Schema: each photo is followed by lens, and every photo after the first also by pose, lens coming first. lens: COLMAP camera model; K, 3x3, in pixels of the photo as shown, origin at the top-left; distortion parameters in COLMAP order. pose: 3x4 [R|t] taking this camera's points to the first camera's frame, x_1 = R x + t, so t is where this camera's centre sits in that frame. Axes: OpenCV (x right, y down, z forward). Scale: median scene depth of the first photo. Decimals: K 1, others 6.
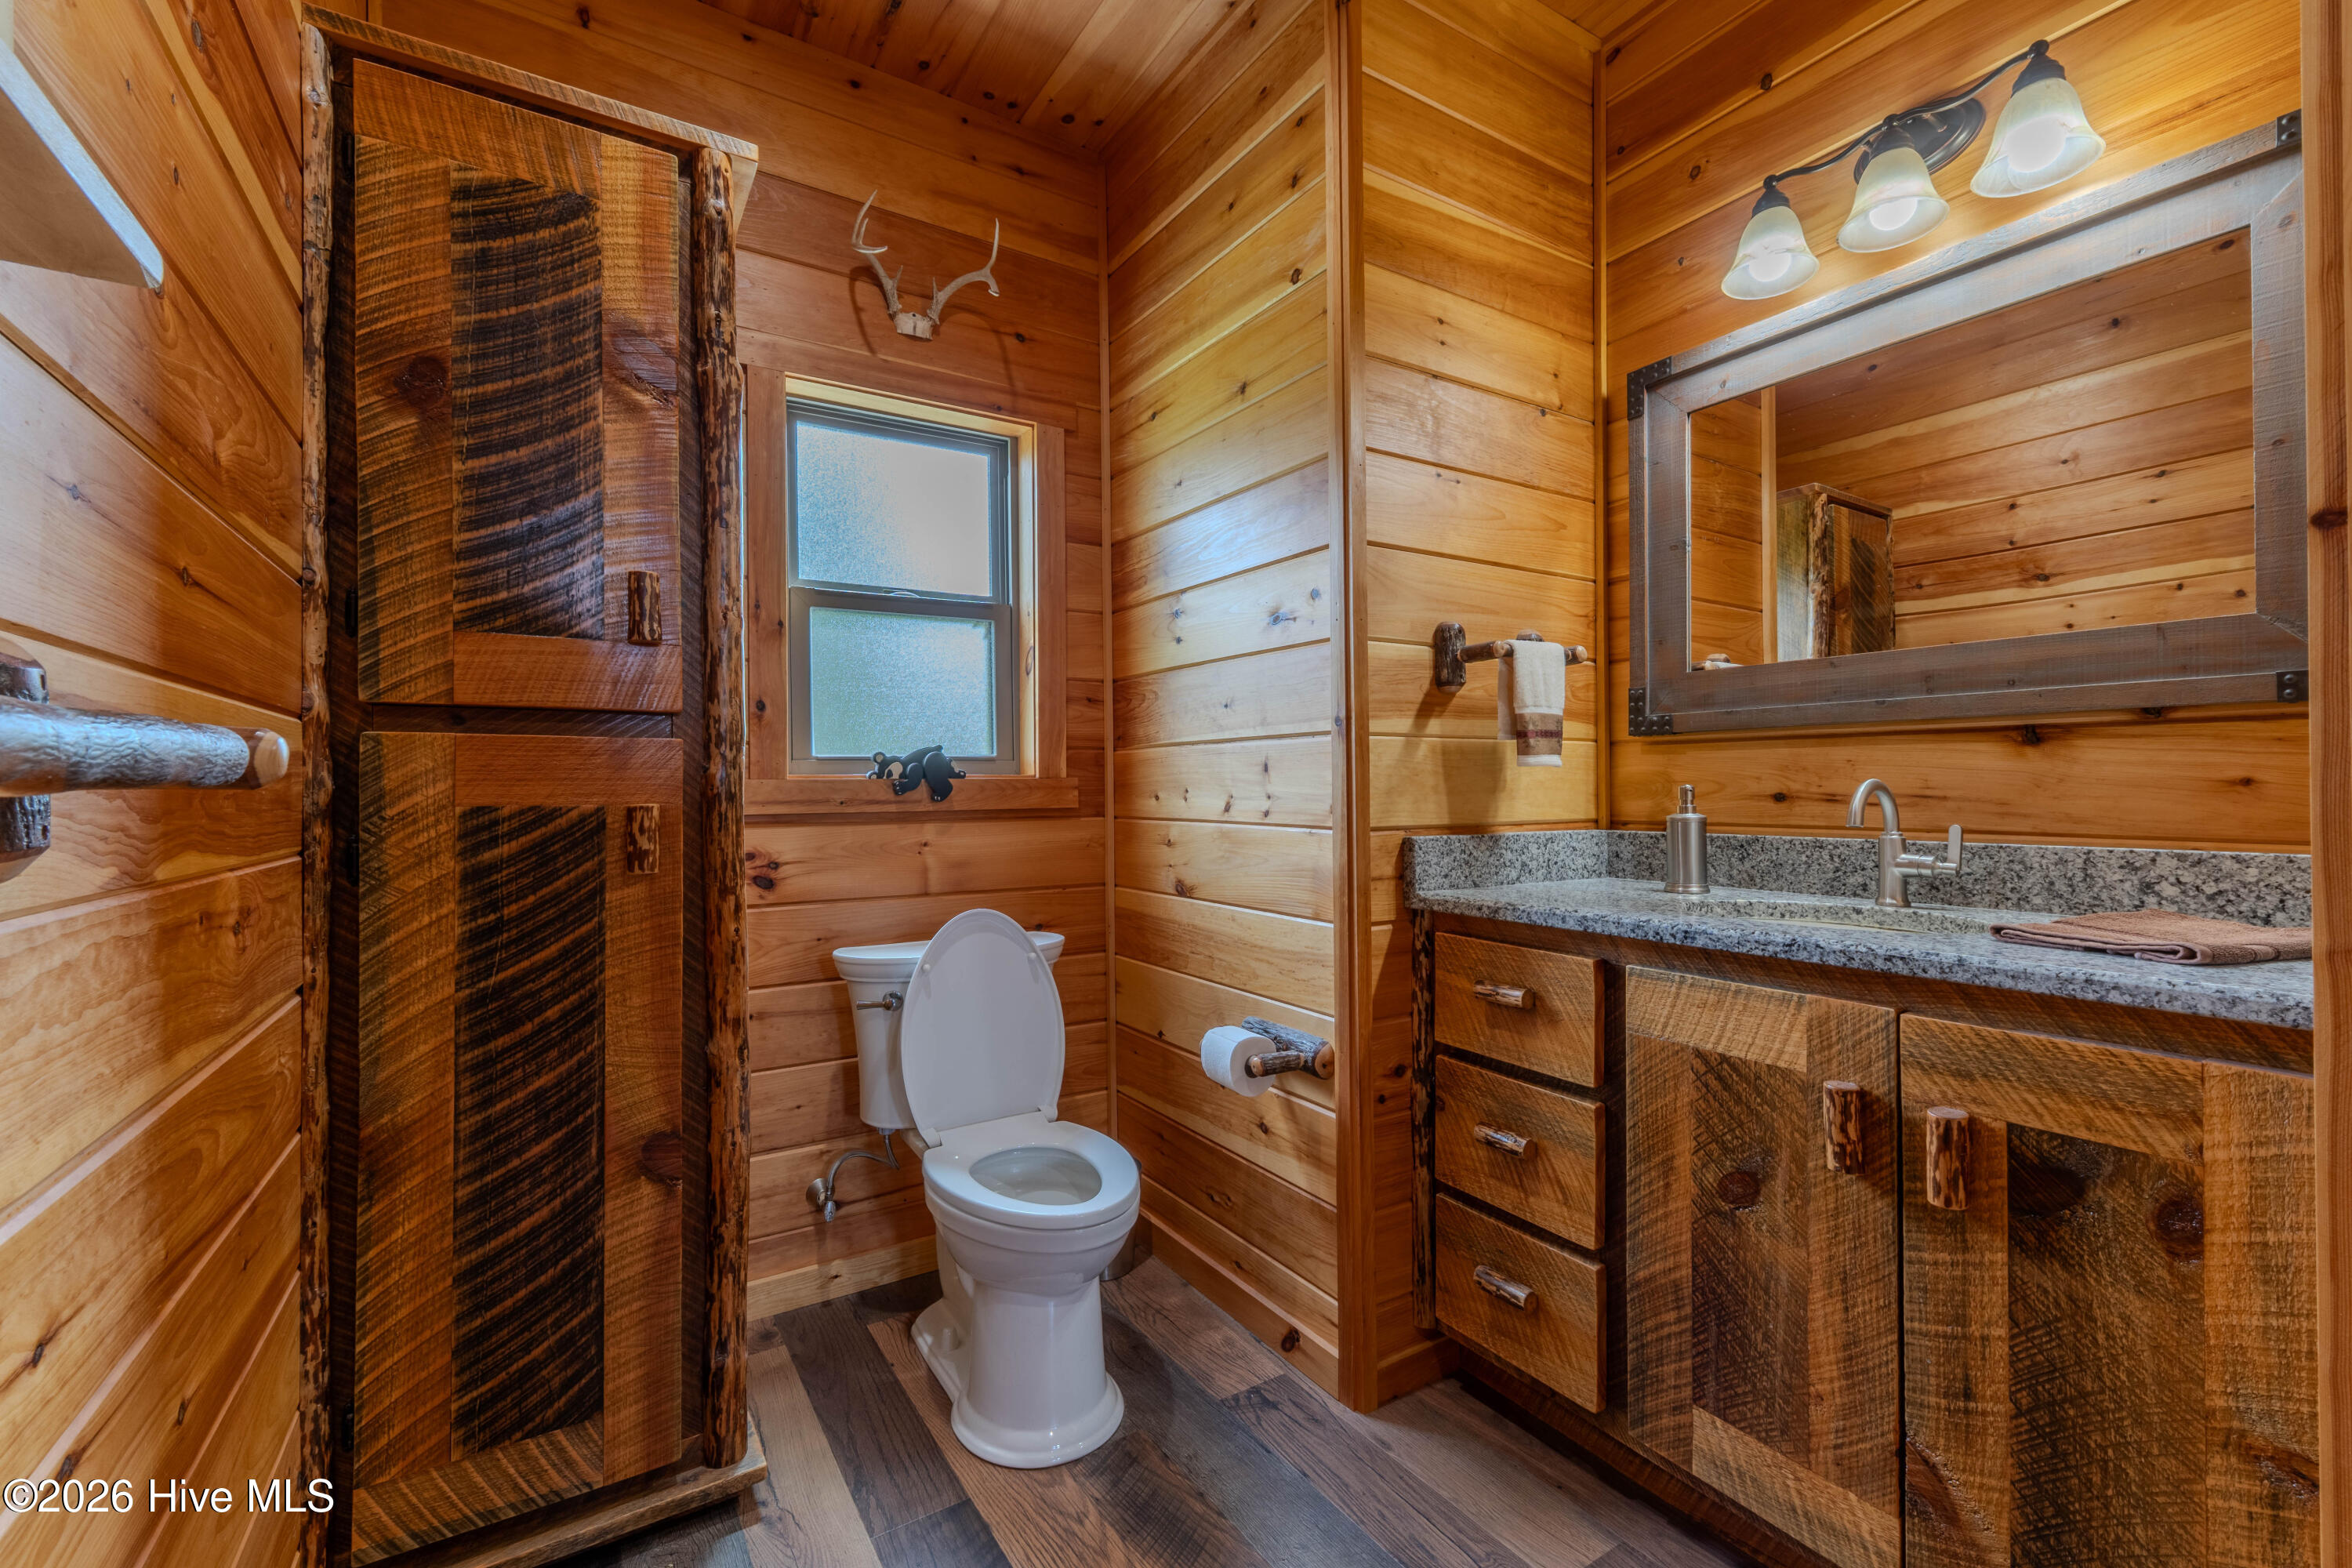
lens RADIAL K [[990.1, 0, 1177.9], [0, 990.1, 784.5], [0, 0, 1]] dist [0.008939, -0.000755]
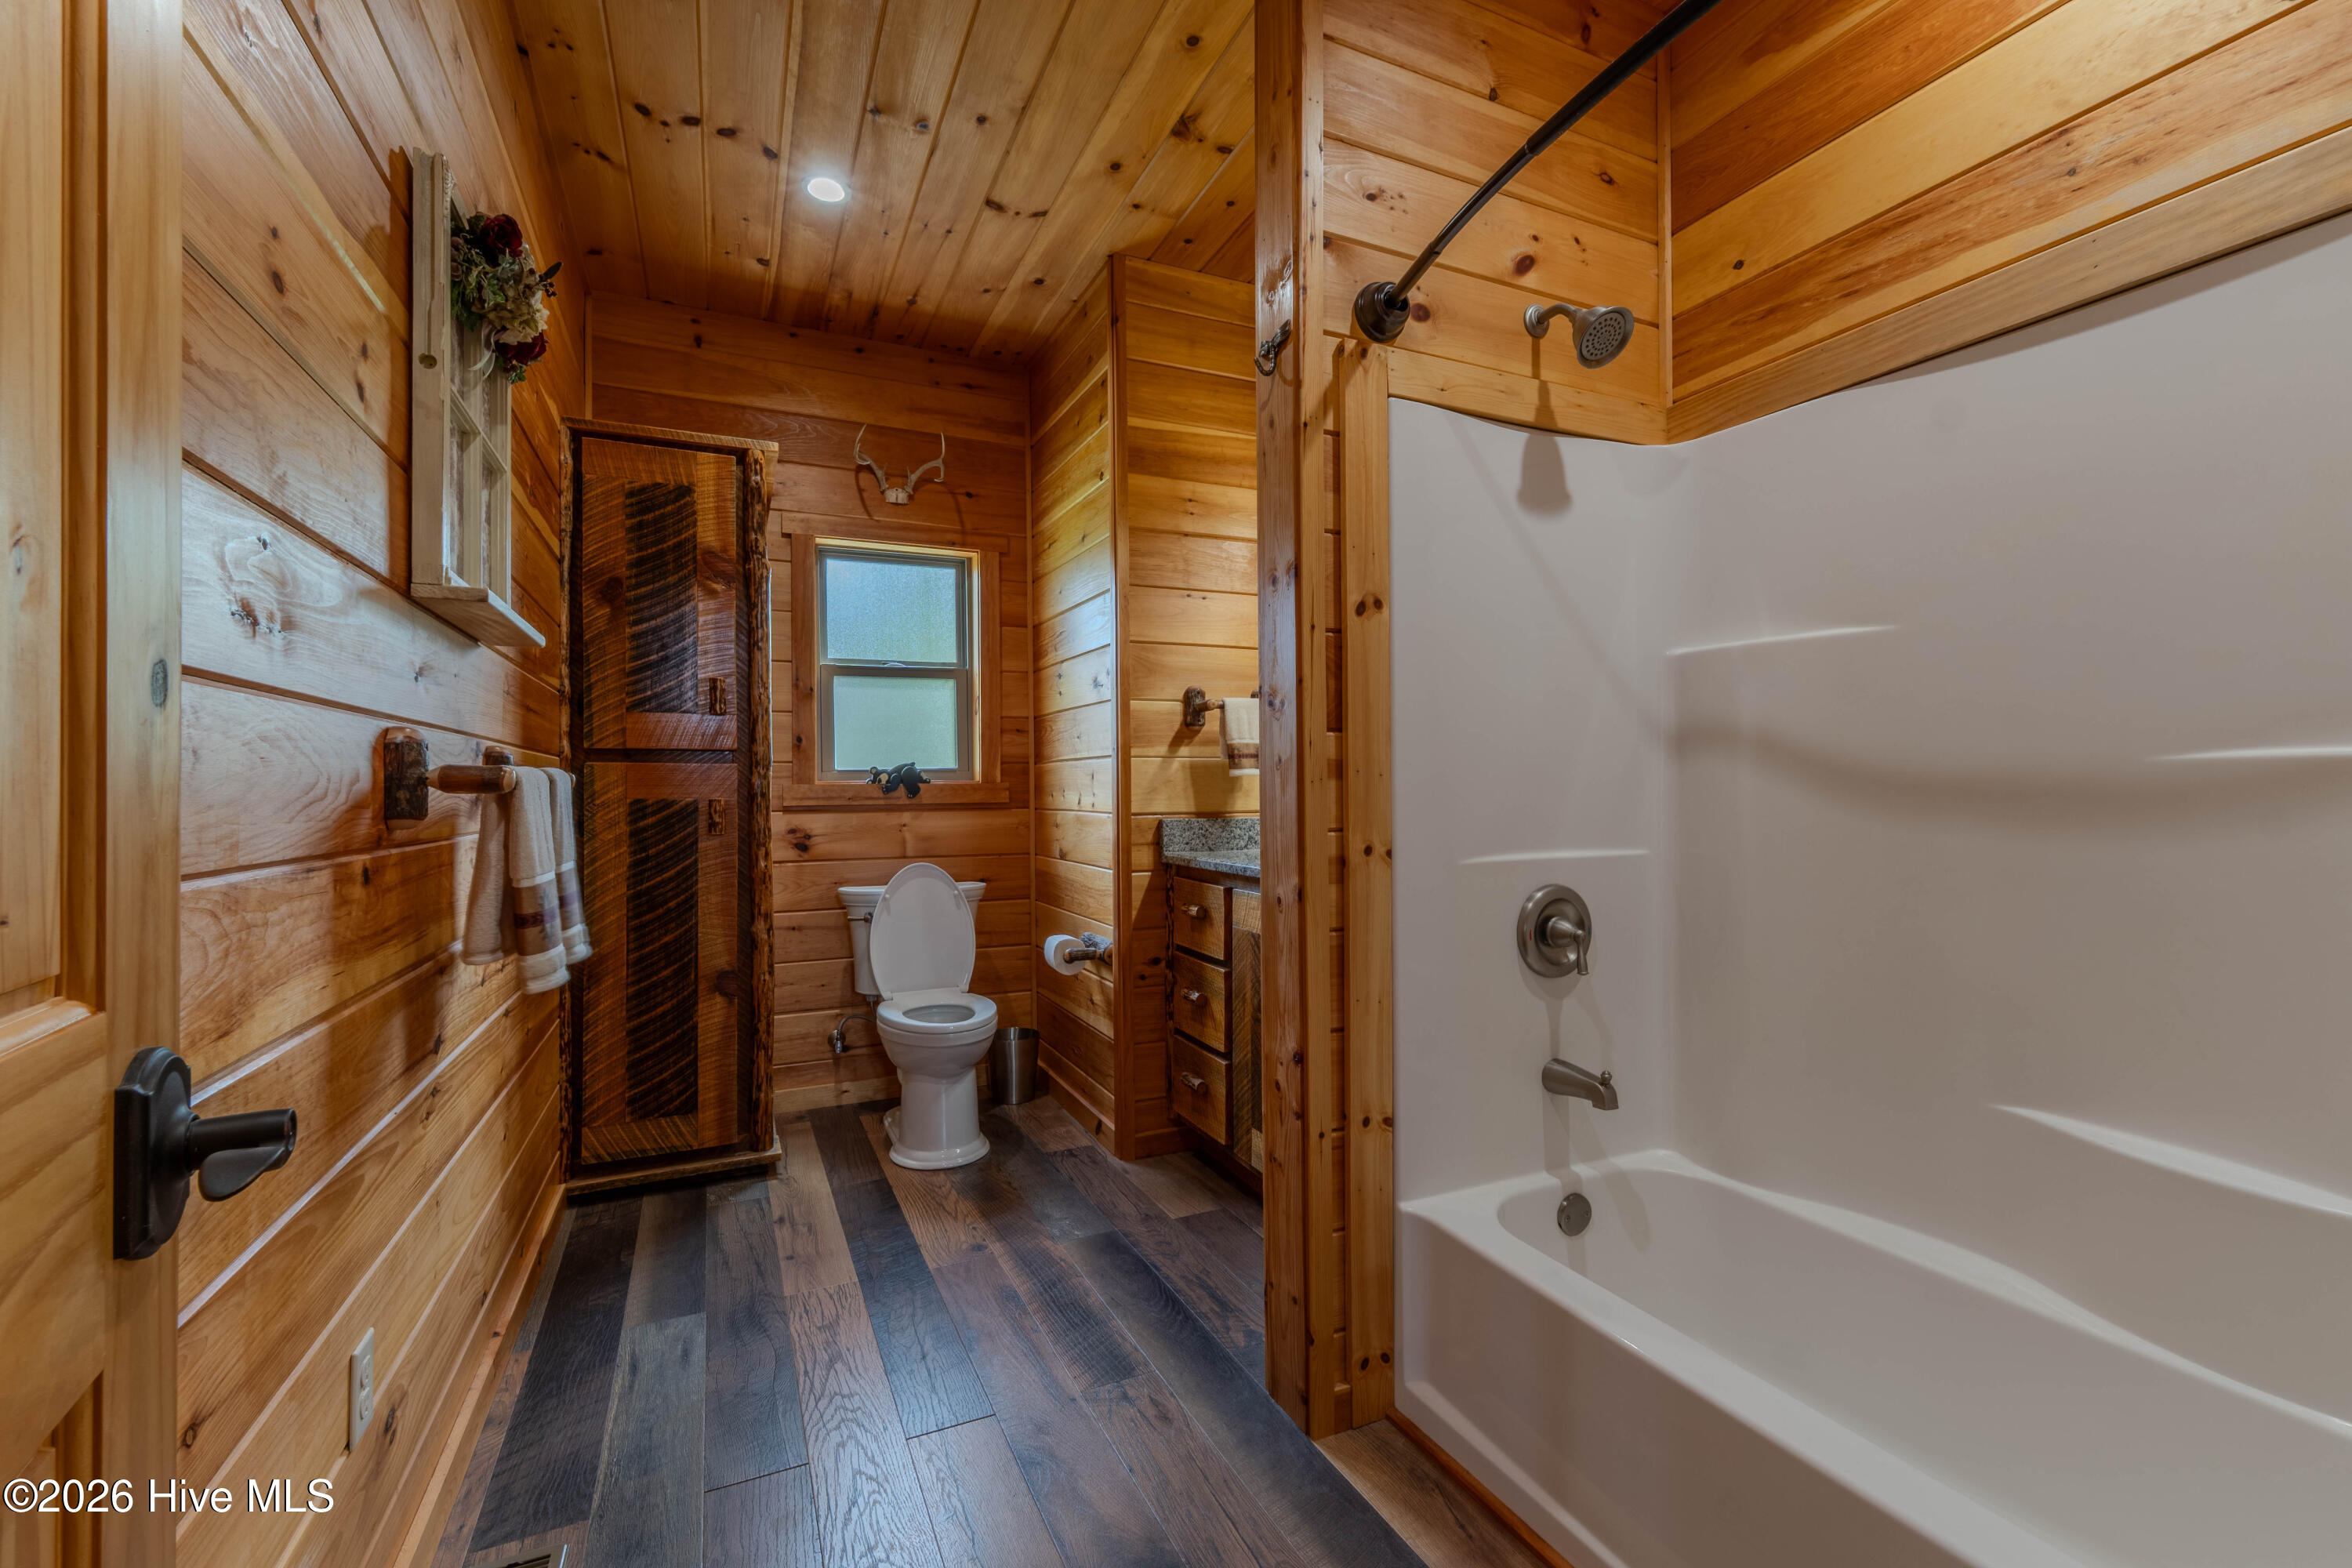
lens RADIAL K [[990.1, 0, 1177.5], [0, 990.1, 783.2], [0, 0, 1]] dist [0.008939, -0.000755]
pose [[0.991532, -0.001479, -0.129853, 0.497874], [0.001281, 0.999998, -0.001604, -0.004252], [0.129855, 0.001425, 0.991532, -0.659860]]
